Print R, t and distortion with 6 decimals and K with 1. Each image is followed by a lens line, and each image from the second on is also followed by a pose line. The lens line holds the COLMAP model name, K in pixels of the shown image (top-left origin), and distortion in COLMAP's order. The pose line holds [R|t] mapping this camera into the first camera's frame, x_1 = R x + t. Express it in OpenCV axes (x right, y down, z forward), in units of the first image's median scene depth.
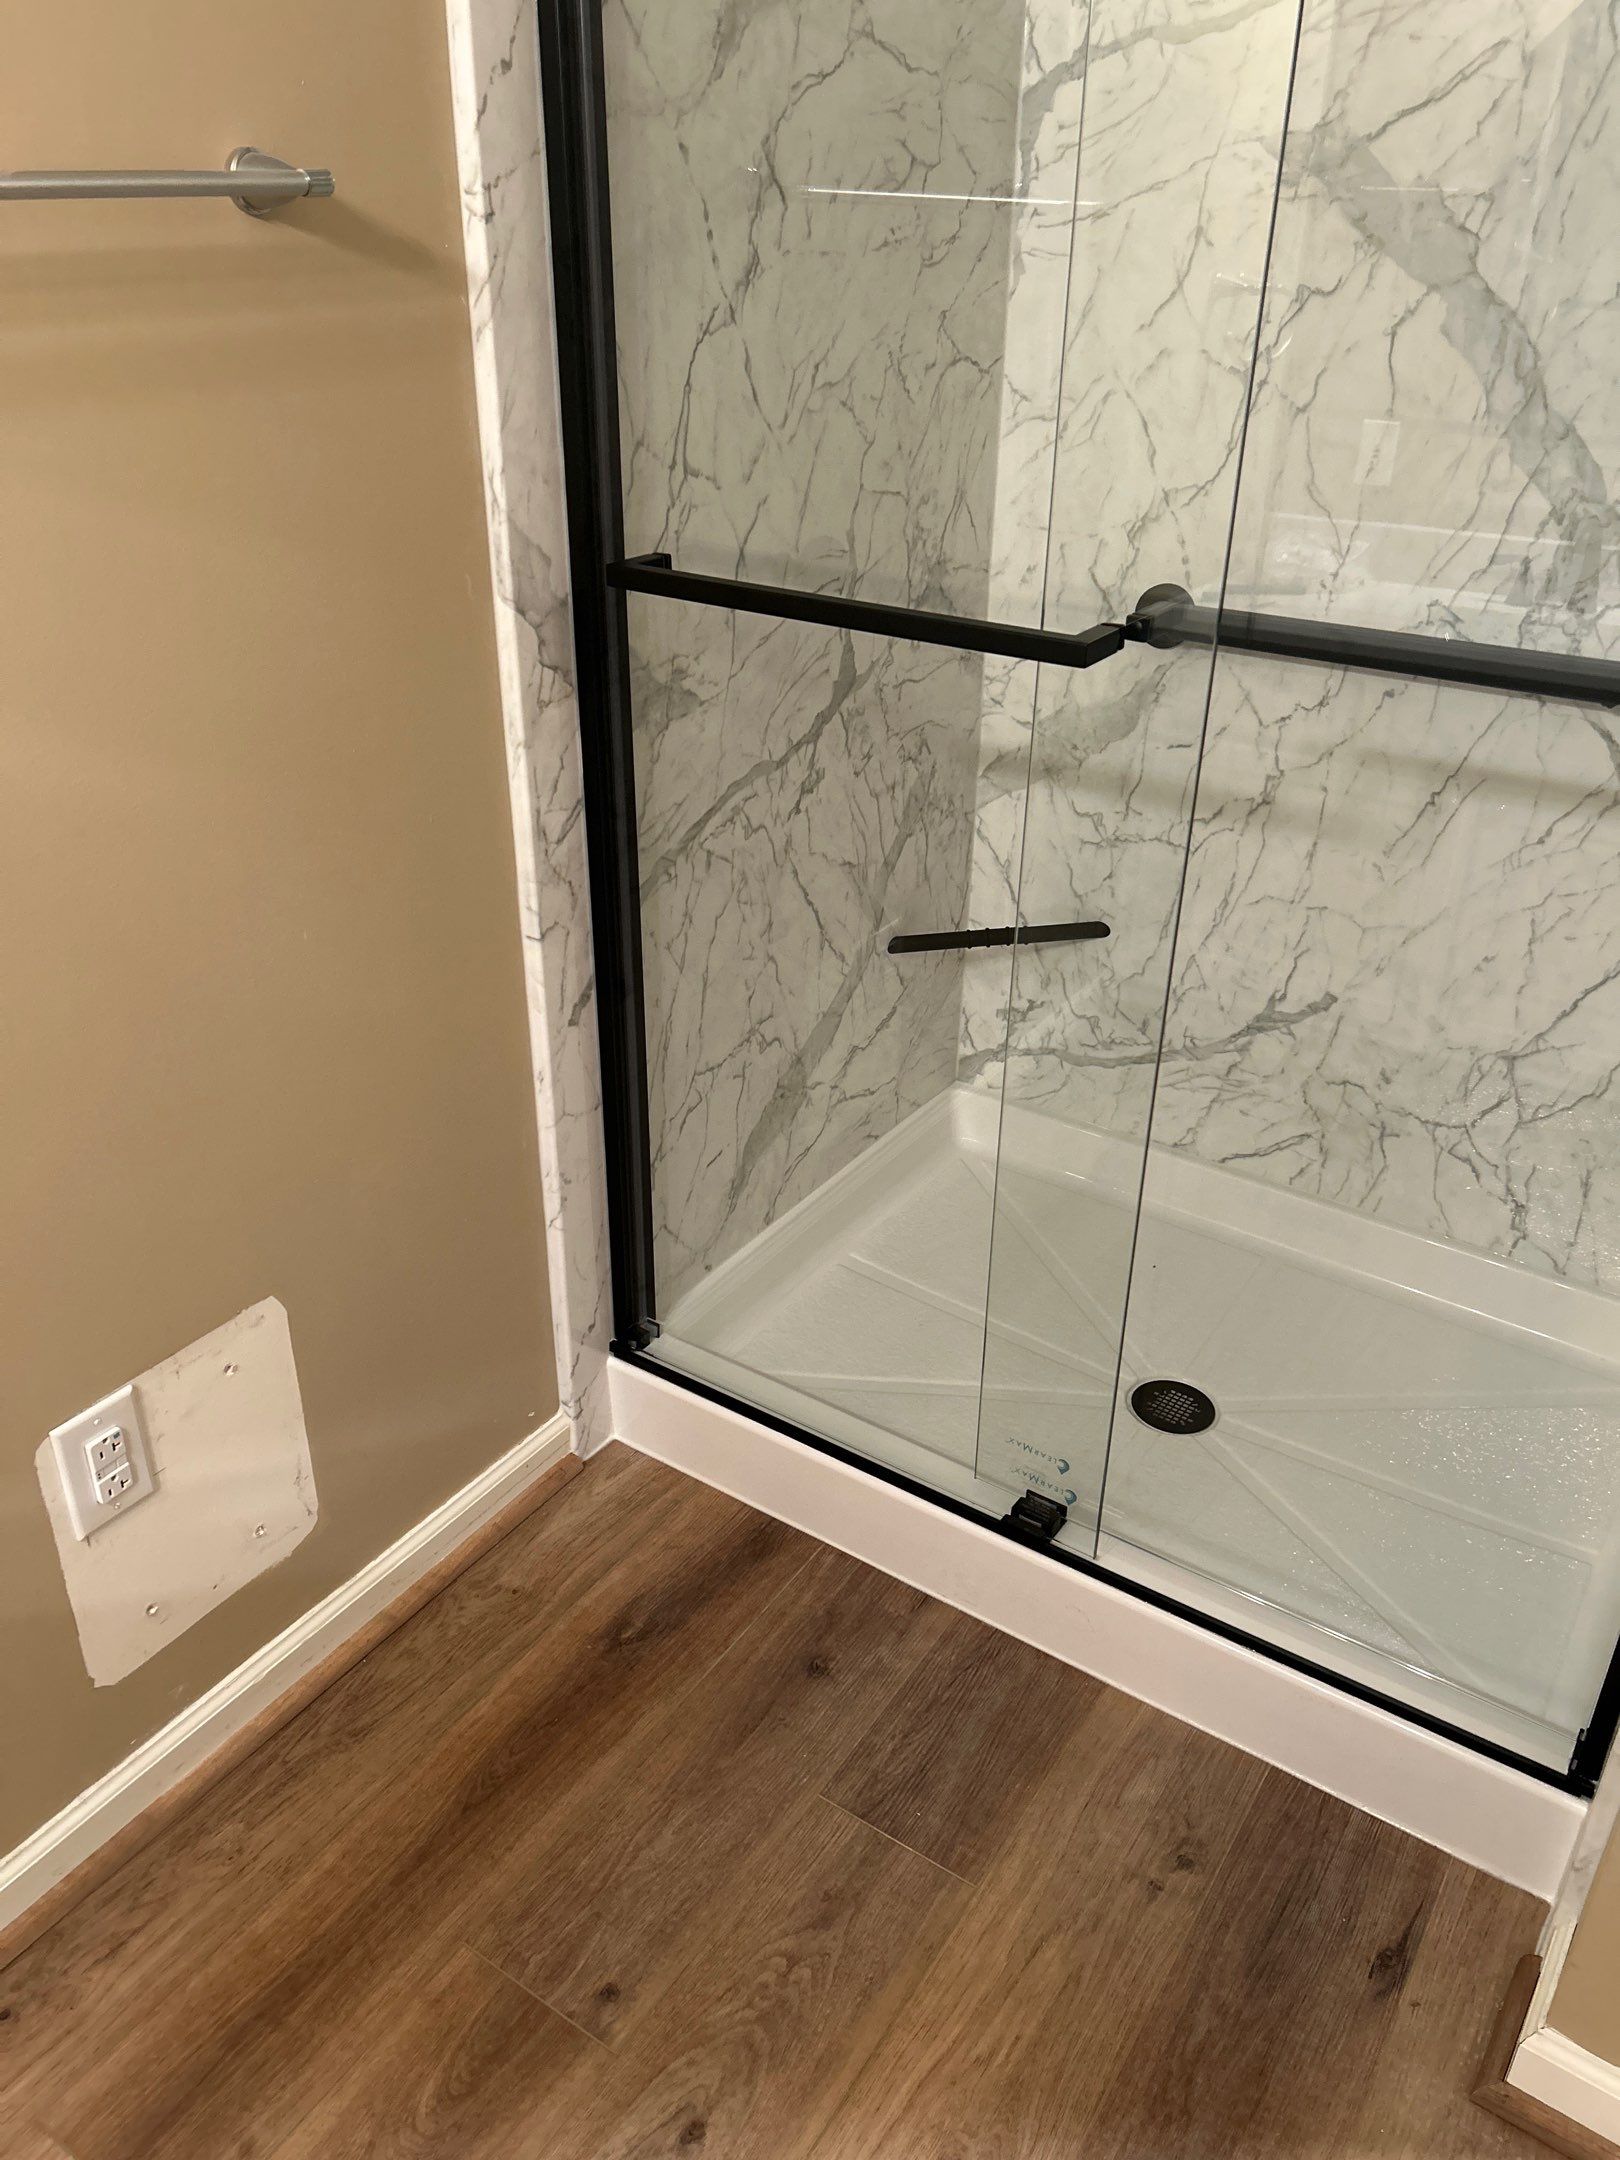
lens RADIAL K [[1619.0, 0, 809.3], [0, 1619.0, 1095.6], [0, 0, 1]] dist [0.041763, -0.052118]
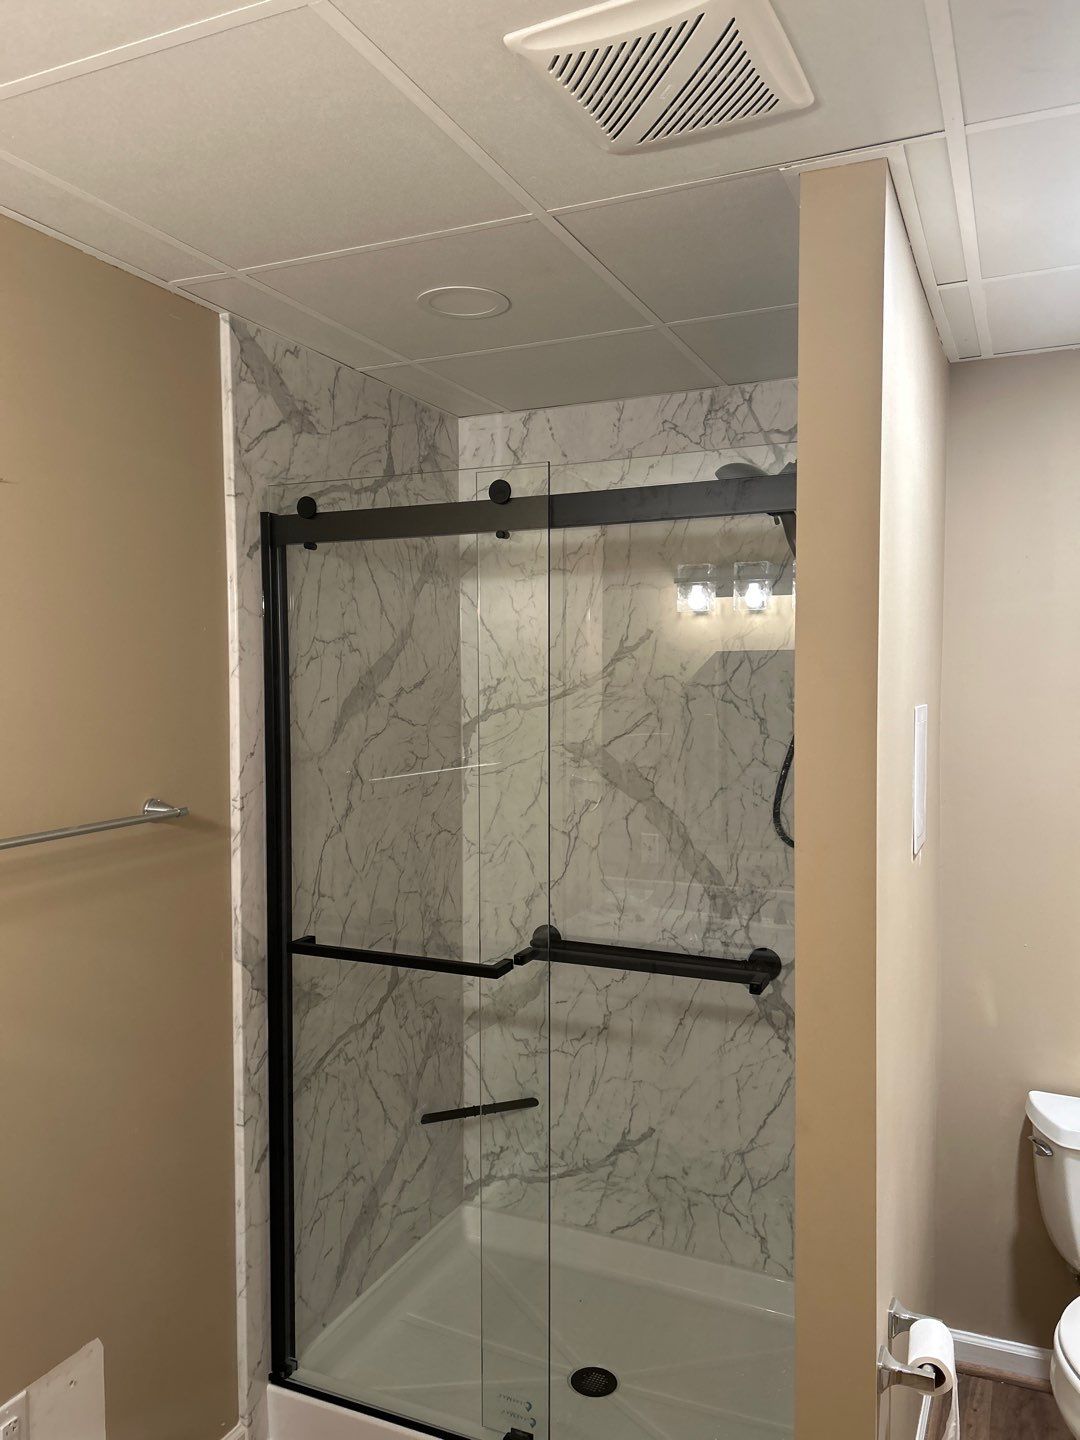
lens RADIAL K [[1079.3, 0, 537.0], [0, 1079.3, 716.8], [0, 0, 1]] dist [0.041763, -0.052118]
pose [[0.986399, -0.021200, 0.162993, -0.016542], [0.091850, 0.893463, -0.439646, 0.068331], [-0.136308, 0.448637, 0.883258, -0.412721]]
